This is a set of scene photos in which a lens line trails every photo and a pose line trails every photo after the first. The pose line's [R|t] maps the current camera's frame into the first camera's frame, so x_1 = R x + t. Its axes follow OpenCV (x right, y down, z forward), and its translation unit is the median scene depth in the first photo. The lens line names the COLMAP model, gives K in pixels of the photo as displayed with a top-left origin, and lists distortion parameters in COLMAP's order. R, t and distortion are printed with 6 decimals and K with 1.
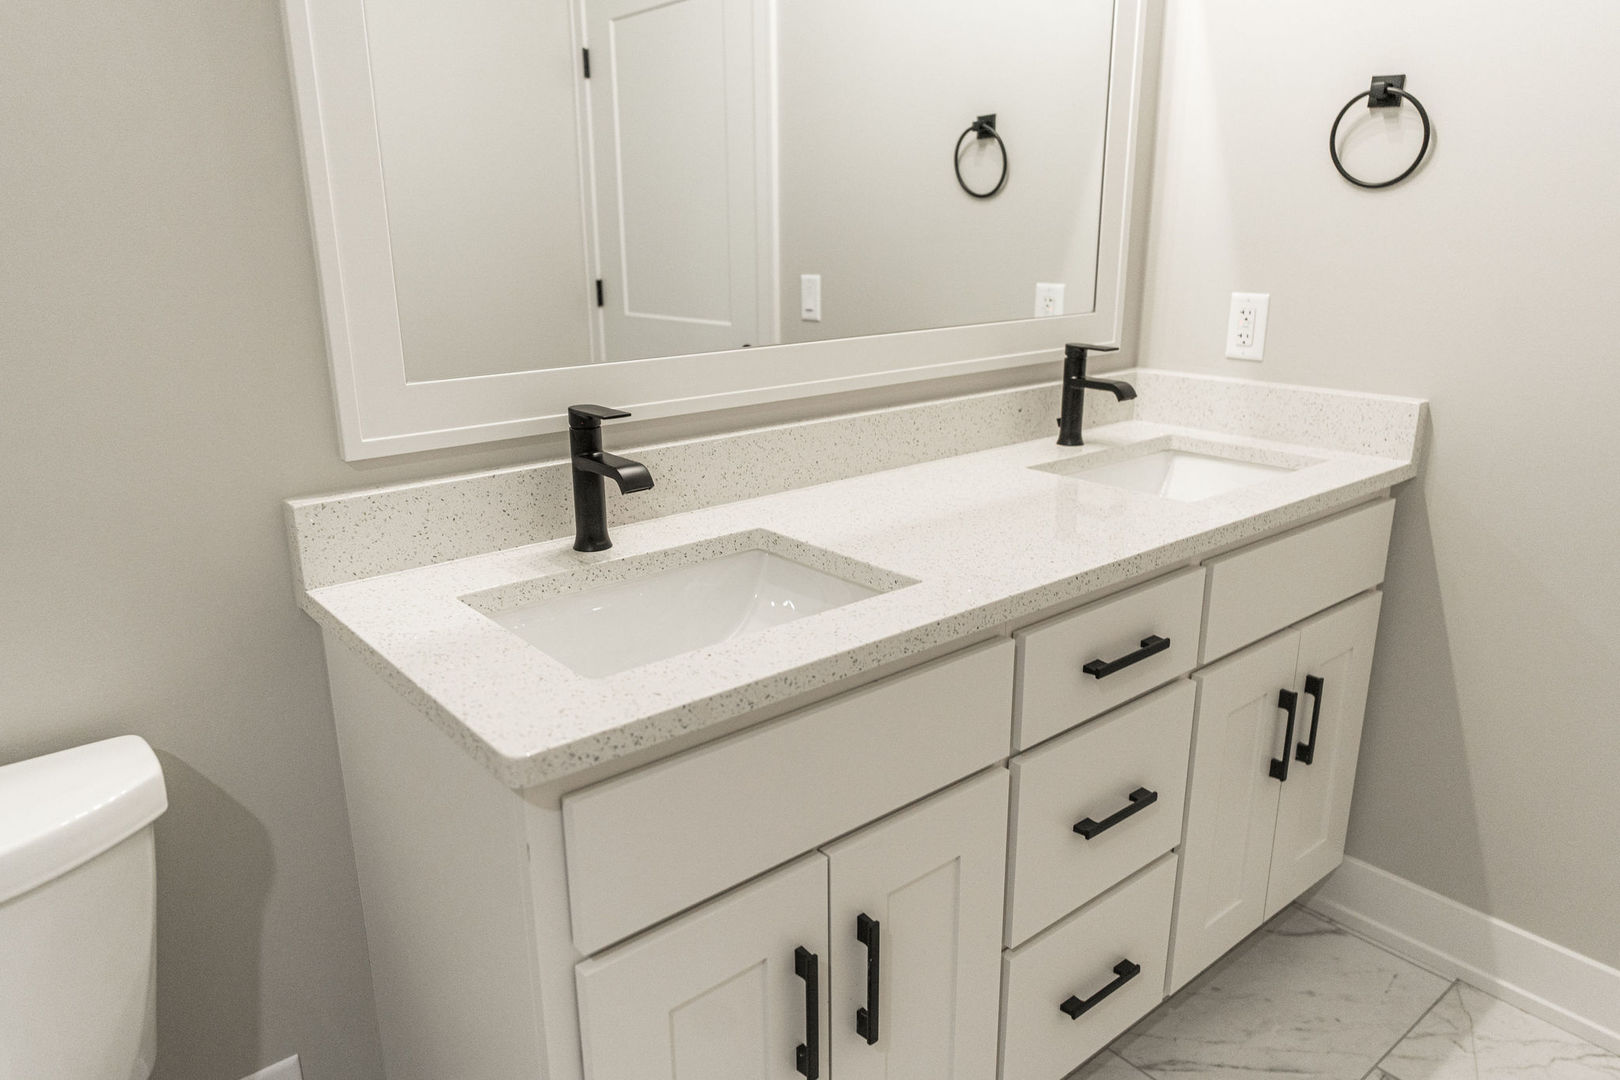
lens RADIAL K [[1102.6, 0, 810.0], [0, 1102.6, 540.0], [0, 0, 1]] dist [0.001089, 0.000083]
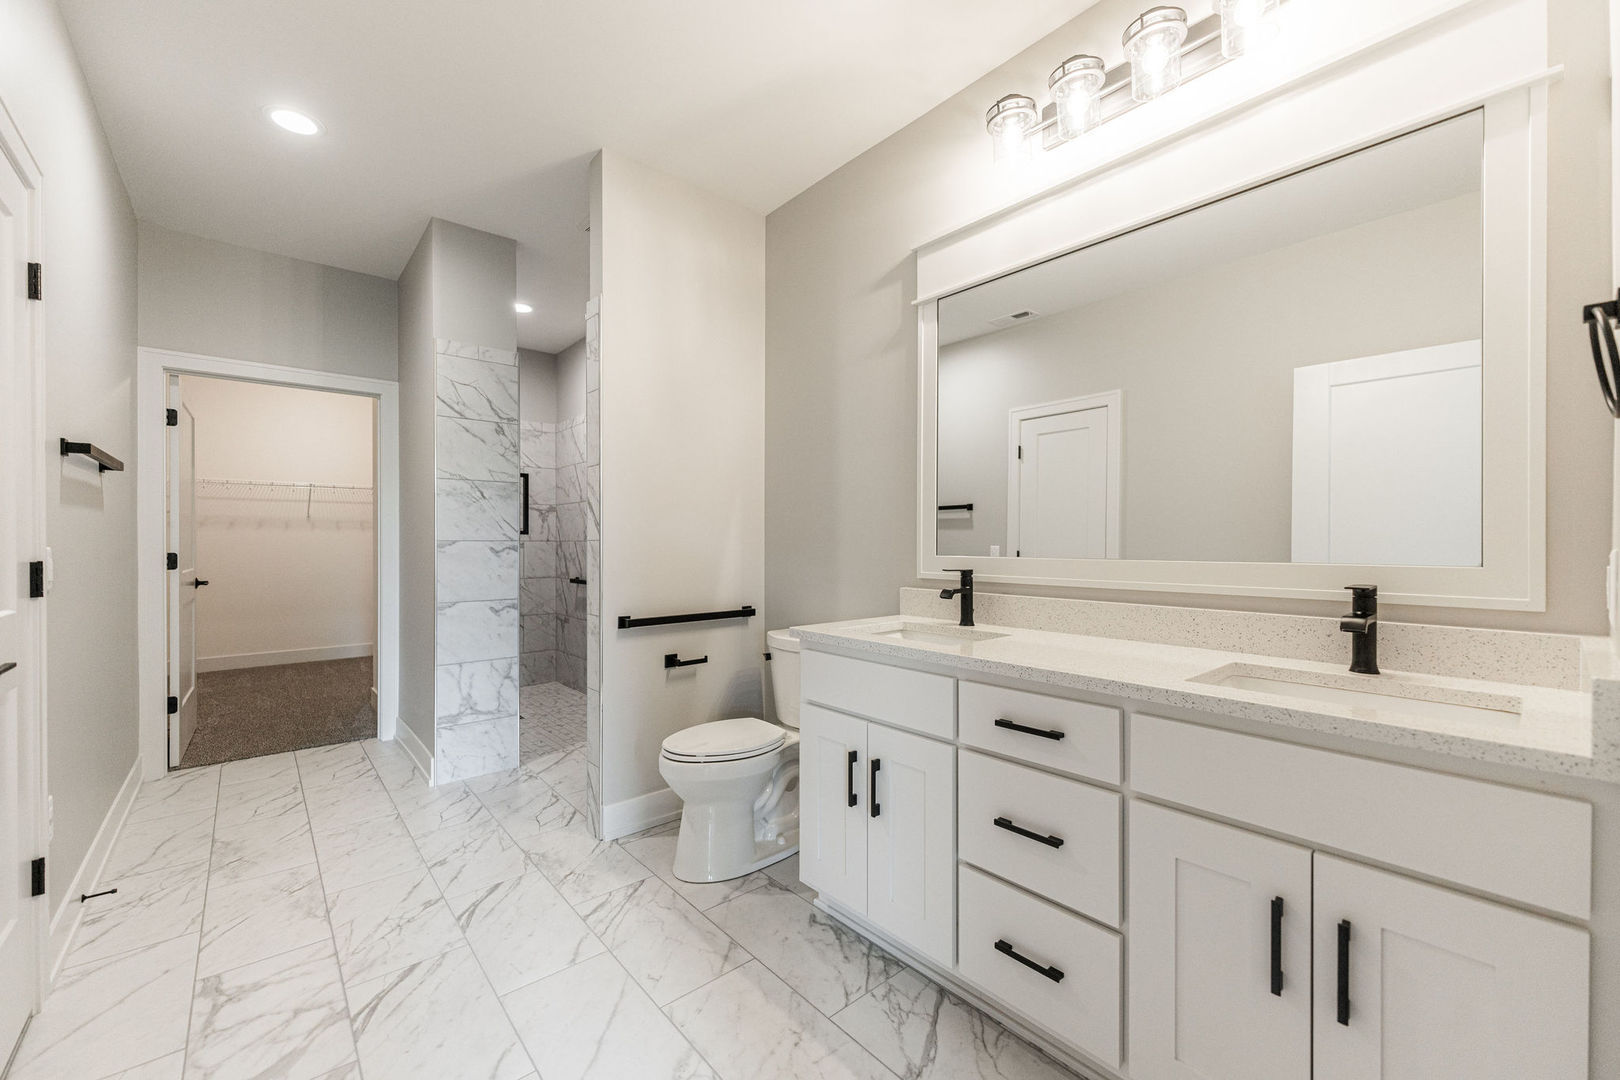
lens RADIAL K [[645.8, 0, 810.0], [0, 645.8, 540.0], [0, 0, 1]] dist [0.000119, 0.000054]
pose [[0.020310, 0.012256, -0.999719, 1.262544], [-0.274252, 0.961638, 0.006217, -0.092397], [0.961443, 0.274049, 0.022892, 0.559514]]
